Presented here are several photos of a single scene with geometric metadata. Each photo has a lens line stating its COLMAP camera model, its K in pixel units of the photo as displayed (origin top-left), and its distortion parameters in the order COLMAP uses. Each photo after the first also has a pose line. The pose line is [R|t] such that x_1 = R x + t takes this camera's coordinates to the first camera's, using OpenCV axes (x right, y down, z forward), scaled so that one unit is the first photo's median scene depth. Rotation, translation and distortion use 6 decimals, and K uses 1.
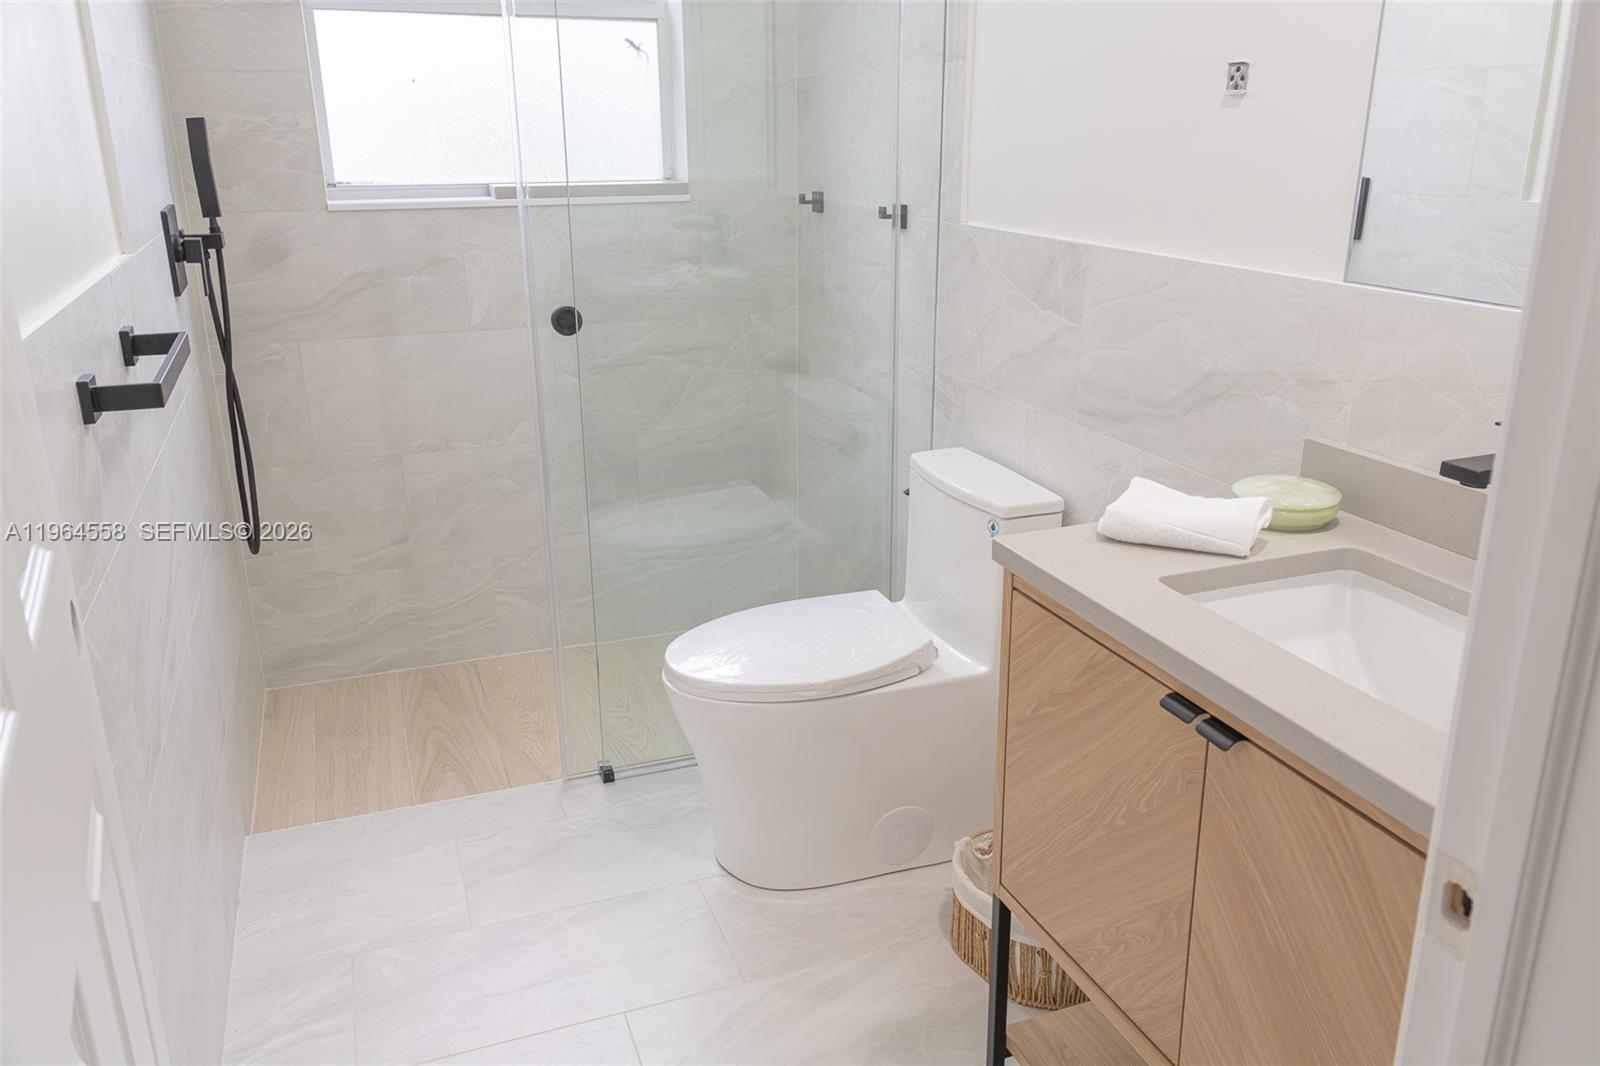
lens RADIAL K [[1234.0, 0, 800.3], [0, 1234.0, 523.6], [0, 0, 1]] dist [0.018438, 0.015049]
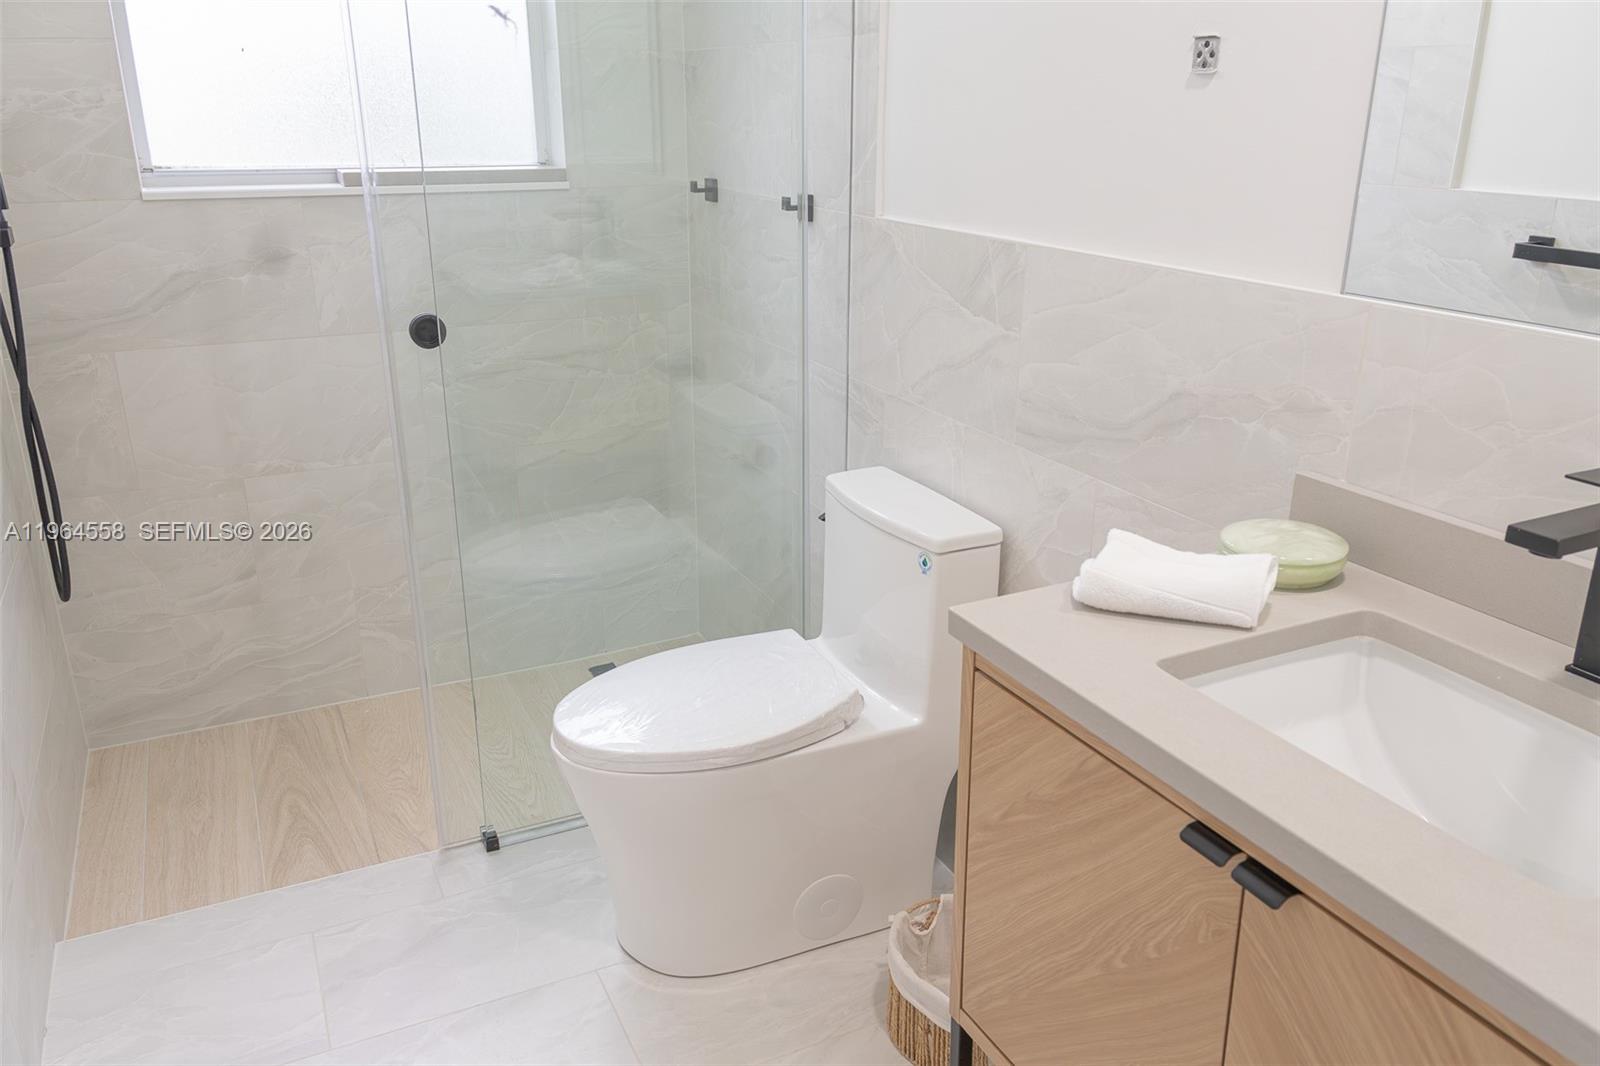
lens RADIAL K [[1234.0, 0, 800.8], [0, 1234.0, 522.5], [0, 0, 1]] dist [0.018438, 0.015049]
pose [[0.995683, -0.024749, 0.089454, -0.008932], [0.023400, 0.999597, 0.016097, -0.034395], [-0.089817, -0.013934, 0.995861, 0.102565]]
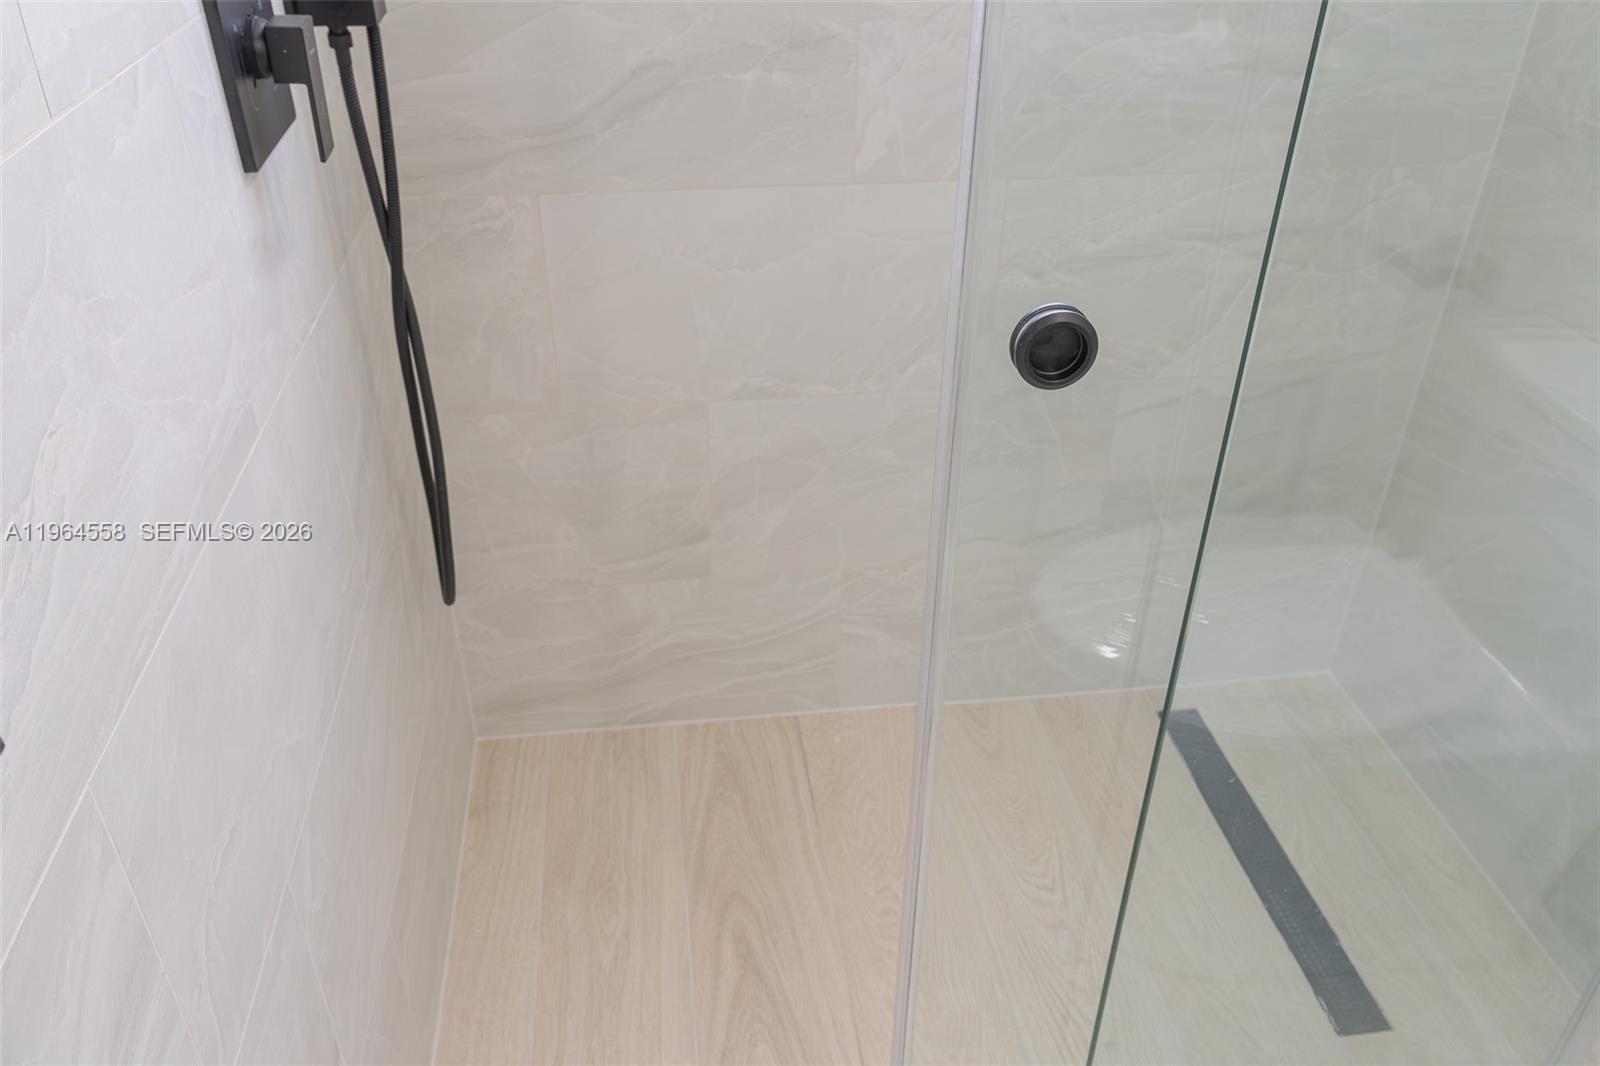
lens RADIAL K [[1234.0, 0, 799.2], [0, 1234.0, 529.3], [0, 0, 1]] dist [0.018438, 0.015049]
pose [[0.974304, 0.133684, -0.181274, -0.206622], [-0.084019, 0.962435, 0.258185, -0.173827], [0.208979, -0.236320, 0.948936, 0.555893]]
